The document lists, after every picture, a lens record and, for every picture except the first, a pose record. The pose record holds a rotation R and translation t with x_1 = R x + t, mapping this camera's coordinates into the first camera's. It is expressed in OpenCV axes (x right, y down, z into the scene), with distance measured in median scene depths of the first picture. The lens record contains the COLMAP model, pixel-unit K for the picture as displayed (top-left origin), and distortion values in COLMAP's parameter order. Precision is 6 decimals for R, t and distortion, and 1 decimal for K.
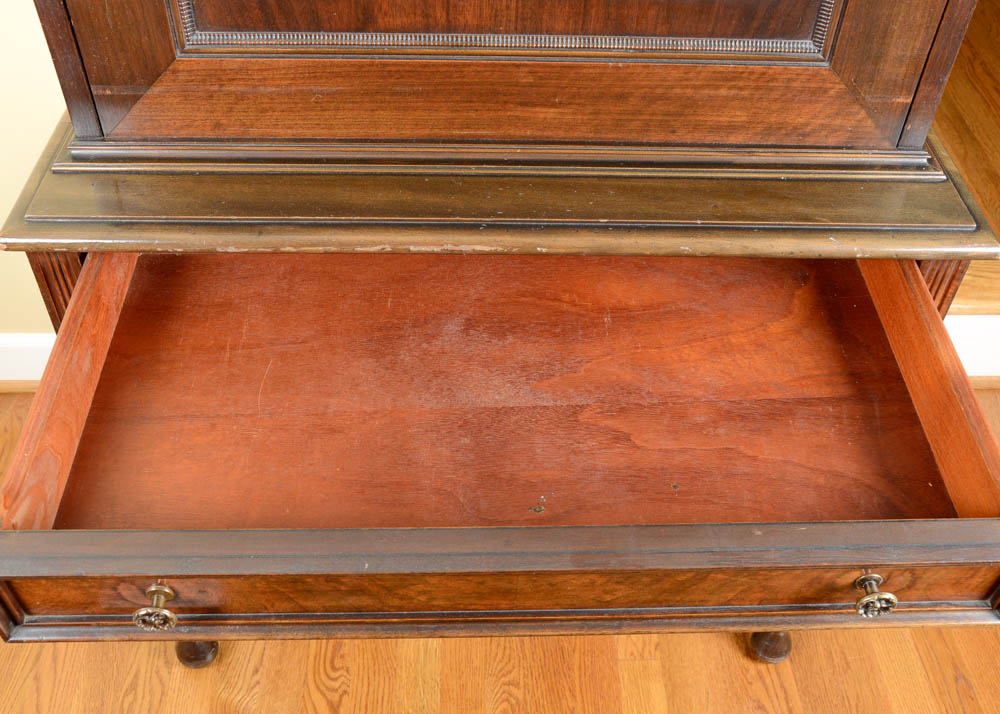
lens RADIAL K [[1019.7, 0, 495.9], [0, 1019.7, 357.8], [0, 0, 1]] dist [-0.045885, 0.000000]
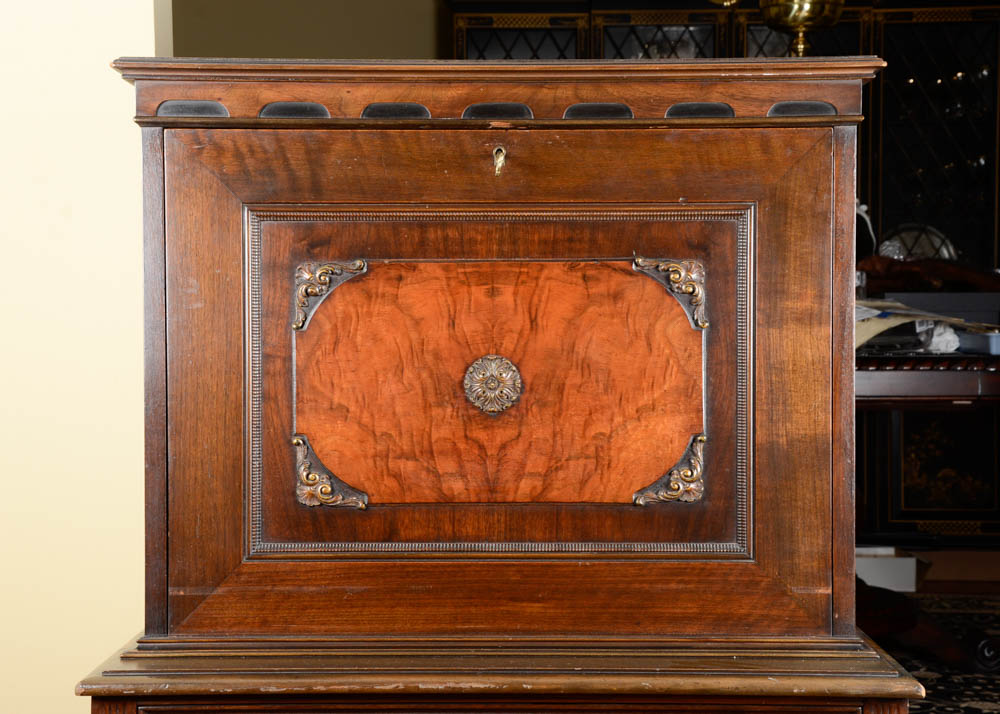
lens RADIAL K [[1832.2, 0, 502.1], [0, 1832.2, 394.5], [0, 0, 1]] dist [0.252421, 0.000000]
pose [[0.999373, -0.024344, -0.025691, 0.078935], [0.000052, 0.726879, -0.686765, 1.138769], [0.035393, 0.686334, 0.726425, -0.825990]]
